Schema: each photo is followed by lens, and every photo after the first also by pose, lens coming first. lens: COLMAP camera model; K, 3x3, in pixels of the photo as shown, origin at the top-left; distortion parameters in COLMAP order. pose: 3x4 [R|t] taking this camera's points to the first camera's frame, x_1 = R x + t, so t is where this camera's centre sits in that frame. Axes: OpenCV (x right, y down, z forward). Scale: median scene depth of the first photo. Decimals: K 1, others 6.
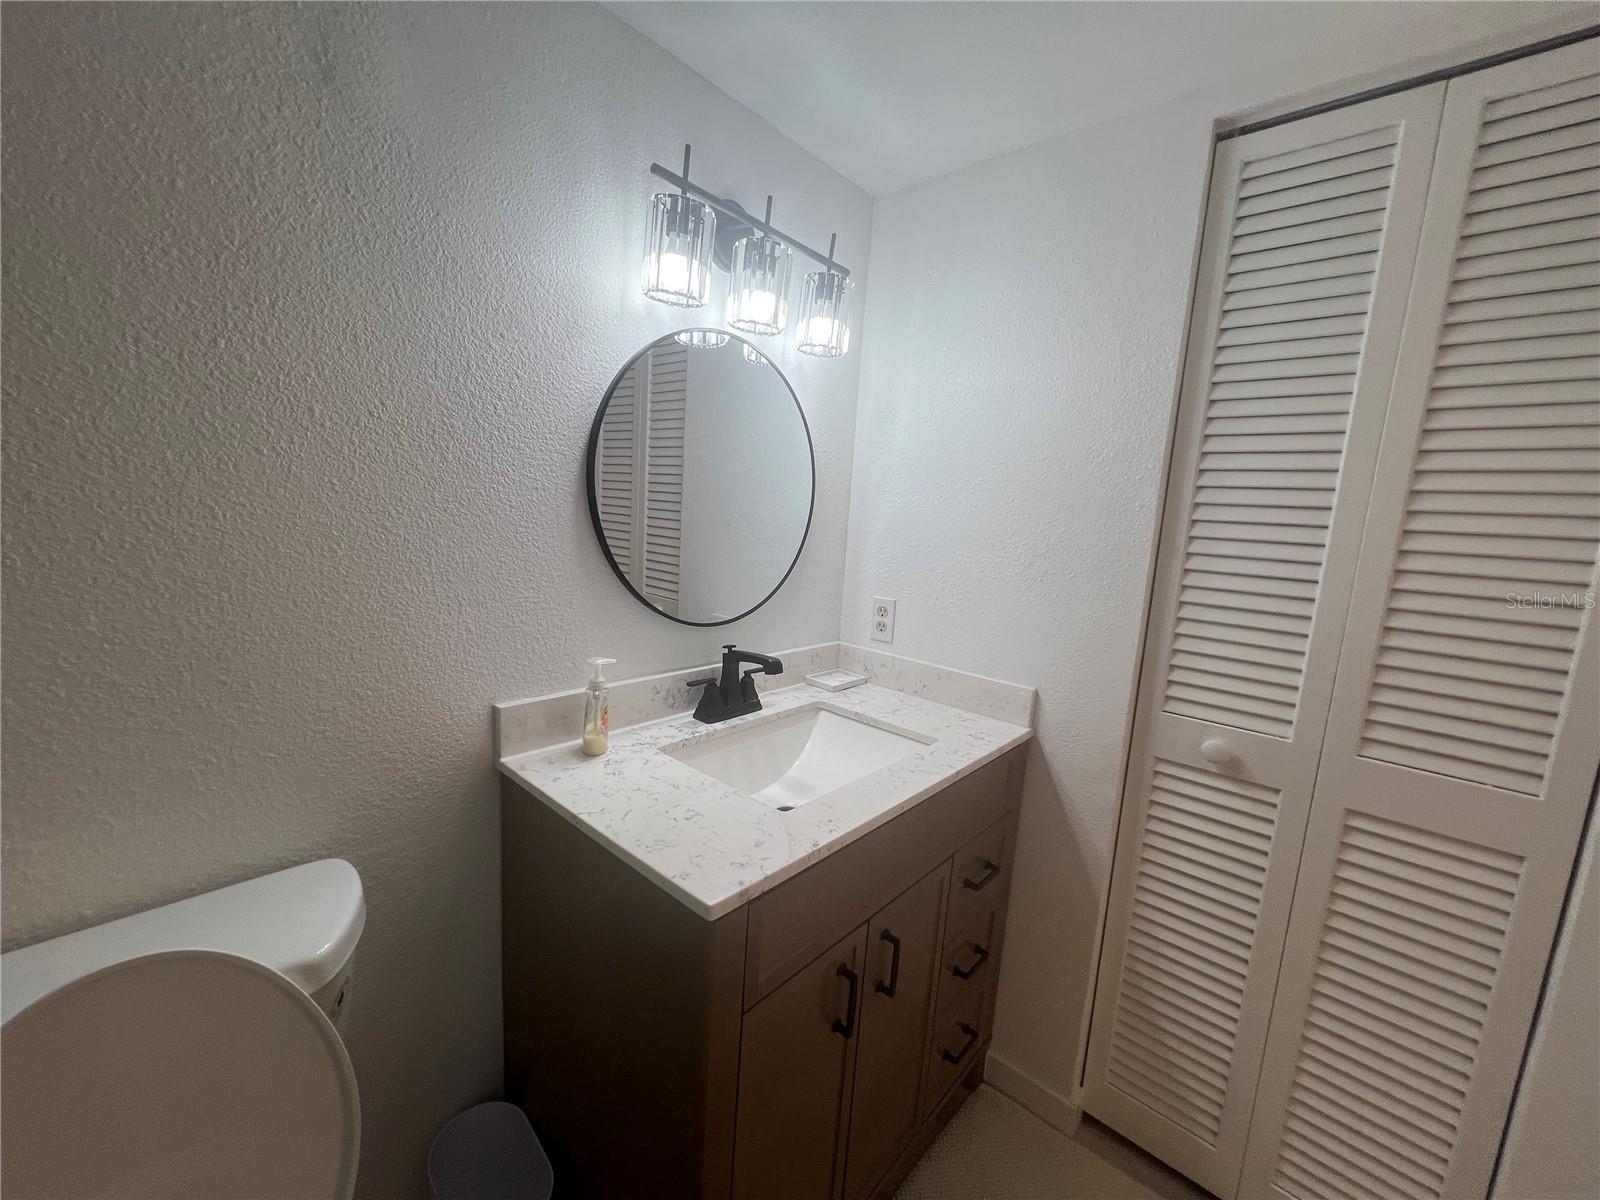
lens RADIAL K [[640.4, 0, 803.6], [0, 640.4, 600.6], [0, 0, 1]] dist [0.000997, -0.000591]
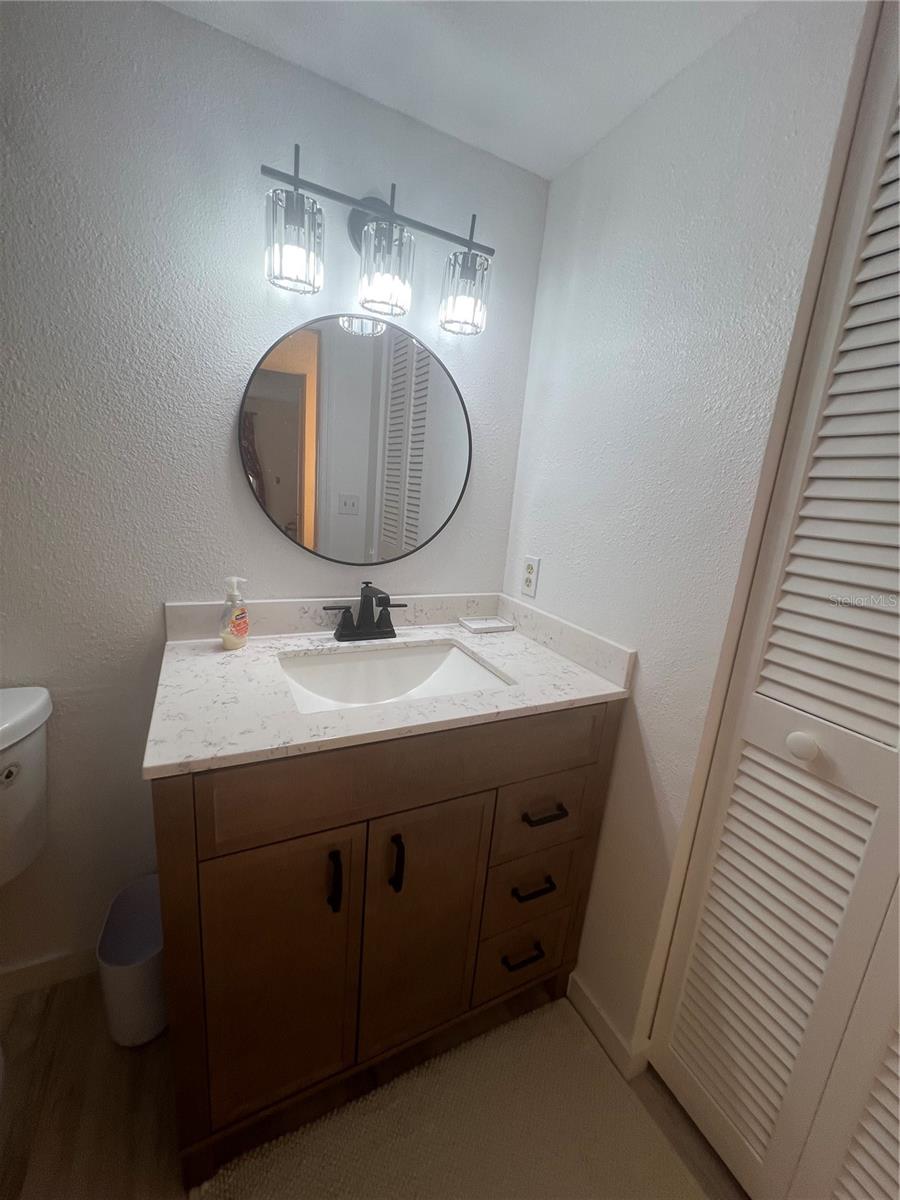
lens RADIAL K [[480.3, 0, 450.8], [0, 480.3, 597.9], [0, 0, 1]] dist [0.000997, -0.000591]
pose [[0.926490, 0.096578, -0.363717, 0.398161], [-0.076638, 0.994676, 0.068897, 0.026103], [0.368434, -0.035958, 0.928958, 0.213514]]
